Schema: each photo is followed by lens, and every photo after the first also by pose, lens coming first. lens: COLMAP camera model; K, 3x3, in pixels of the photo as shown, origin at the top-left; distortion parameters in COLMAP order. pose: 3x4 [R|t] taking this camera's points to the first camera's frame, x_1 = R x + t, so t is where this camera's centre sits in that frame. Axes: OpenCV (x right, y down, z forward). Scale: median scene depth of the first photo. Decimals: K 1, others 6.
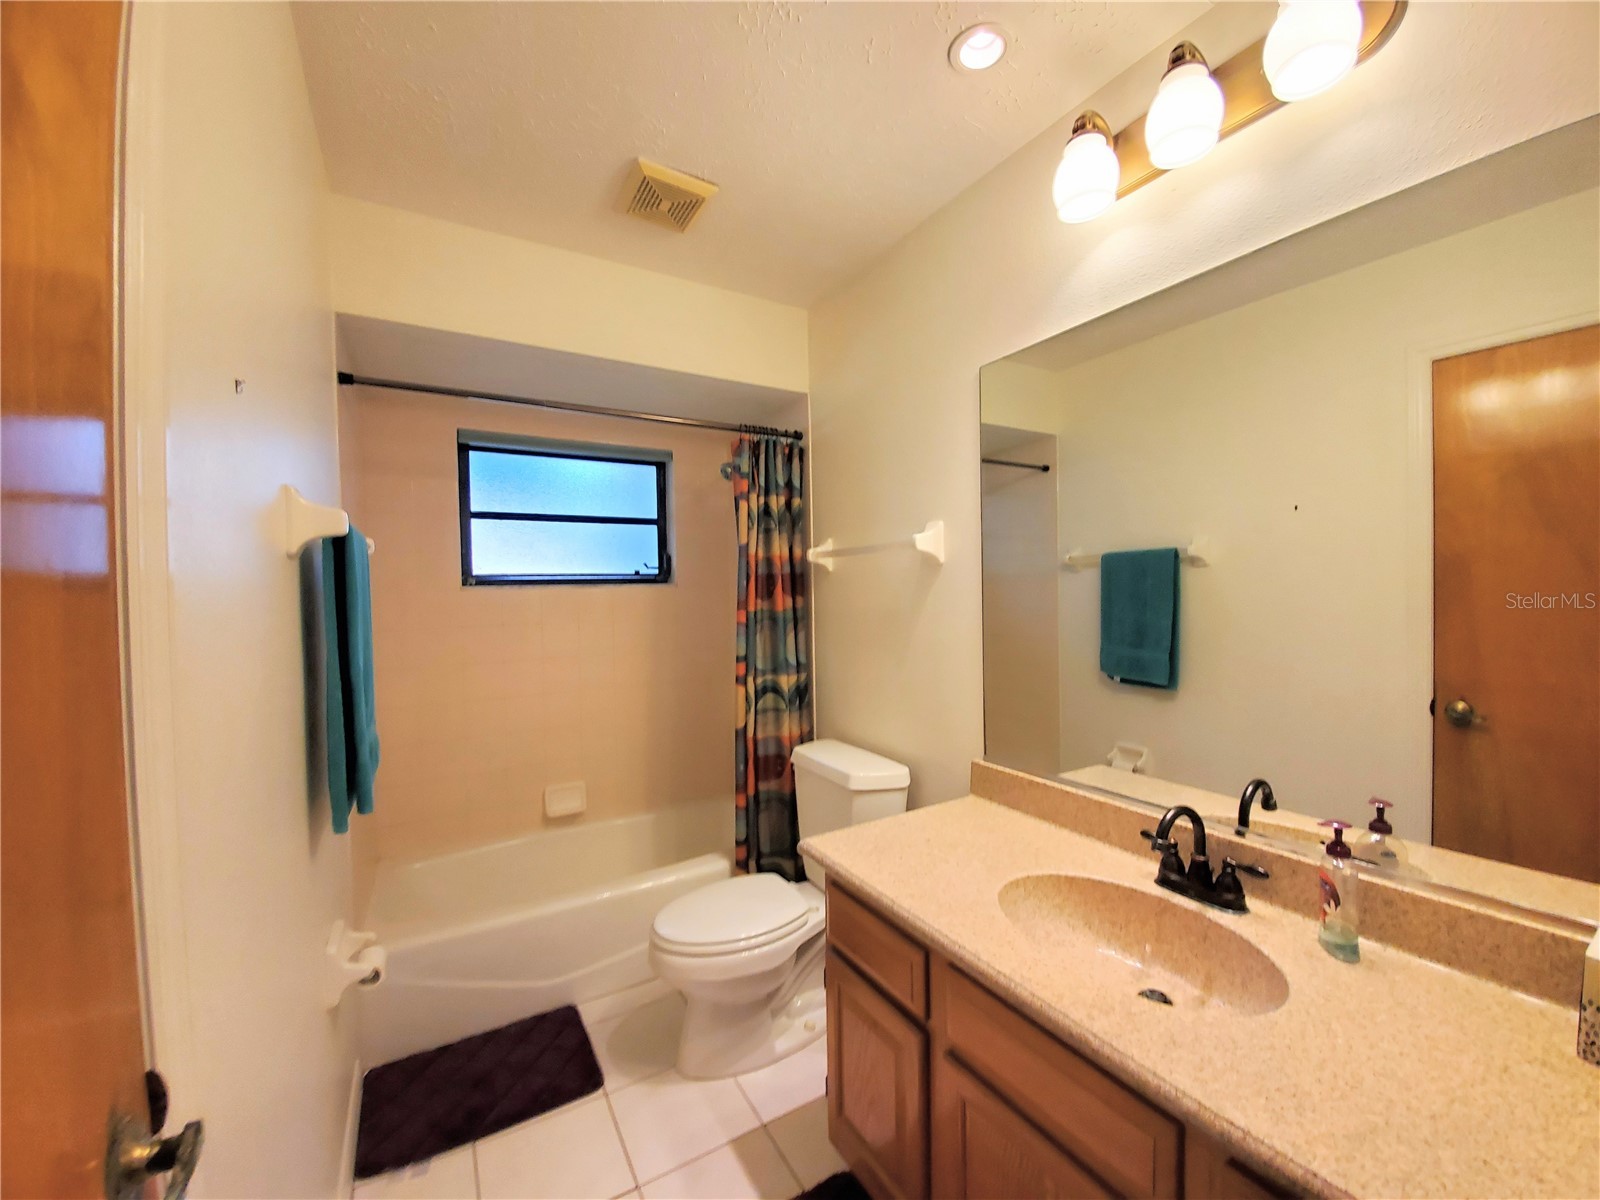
lens RADIAL K [[635.5, 0, 794.0], [0, 635.5, 600.9], [0, 0, 1]] dist [-0.002024, -0.000037]
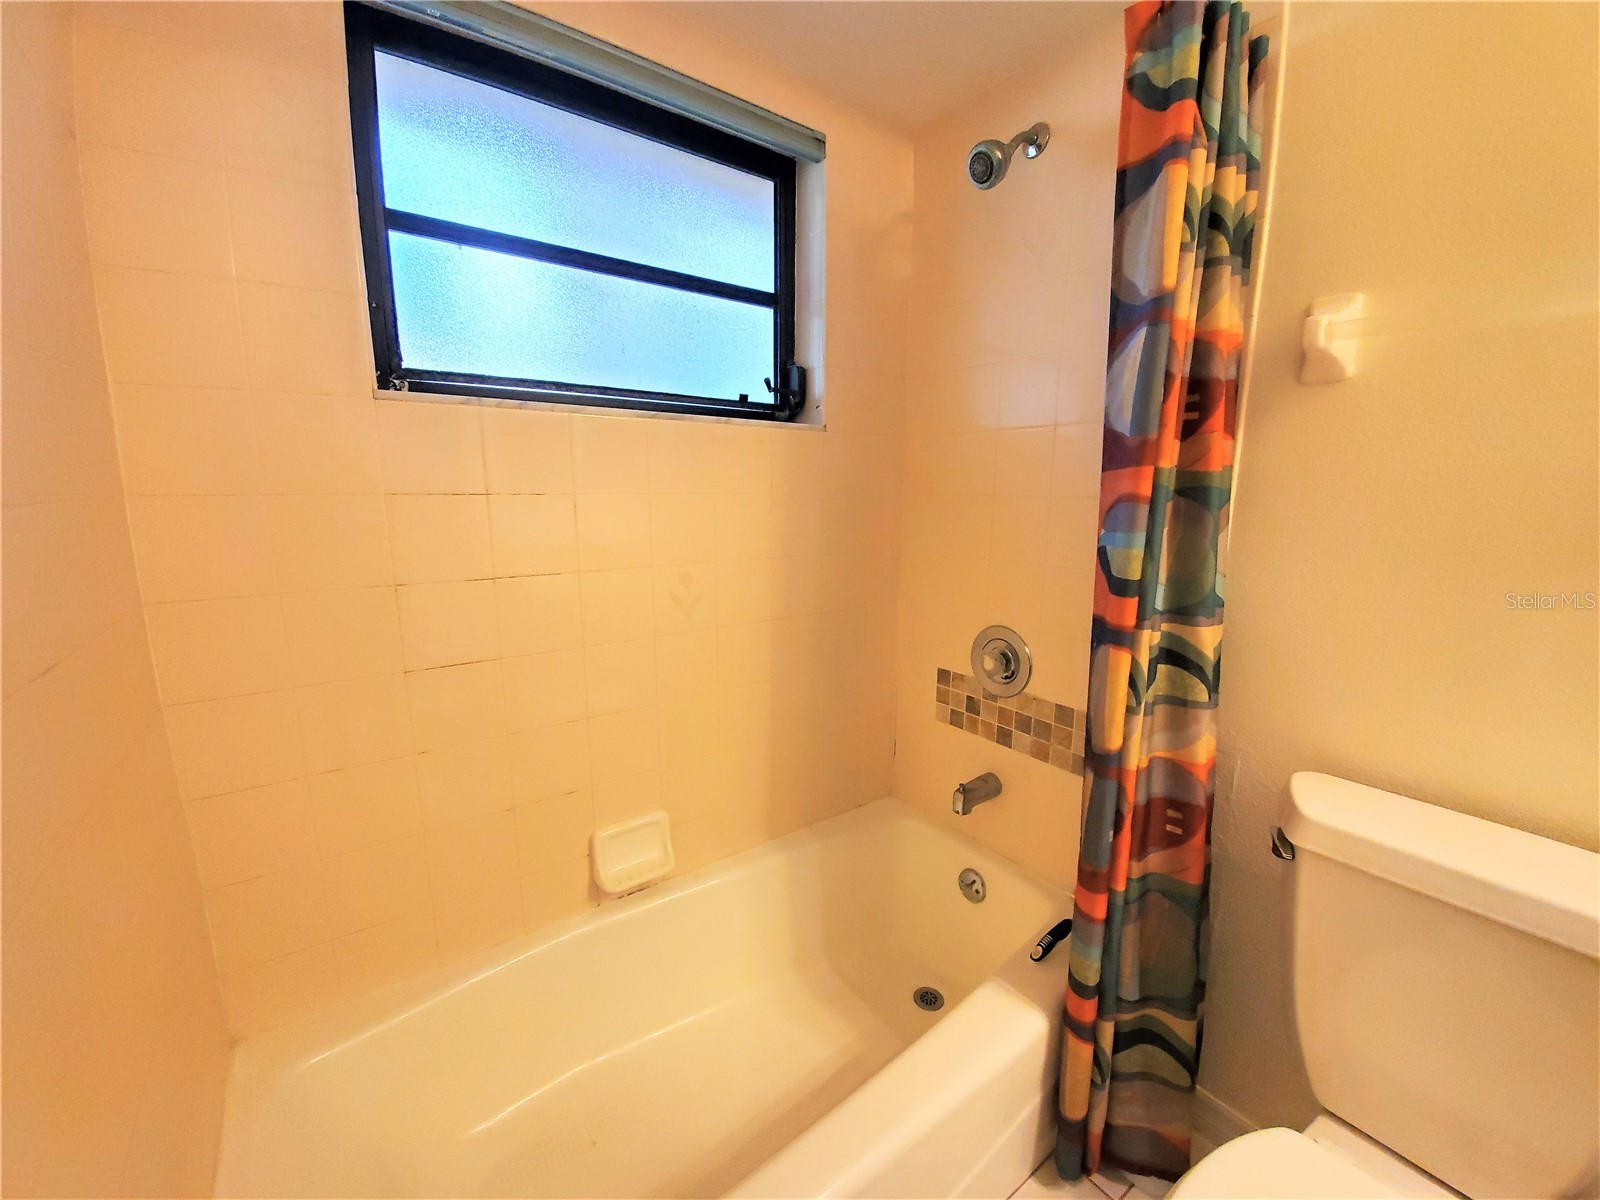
lens RADIAL K [[635.5, 0, 808.8], [0, 635.5, 594.0], [0, 0, 1]] dist [-0.002024, -0.000037]
pose [[0.992775, 0.013153, 0.119270, -0.282611], [-0.032013, 0.986981, 0.157621, 0.032901], [-0.115644, -0.160300, 0.980271, 0.523824]]
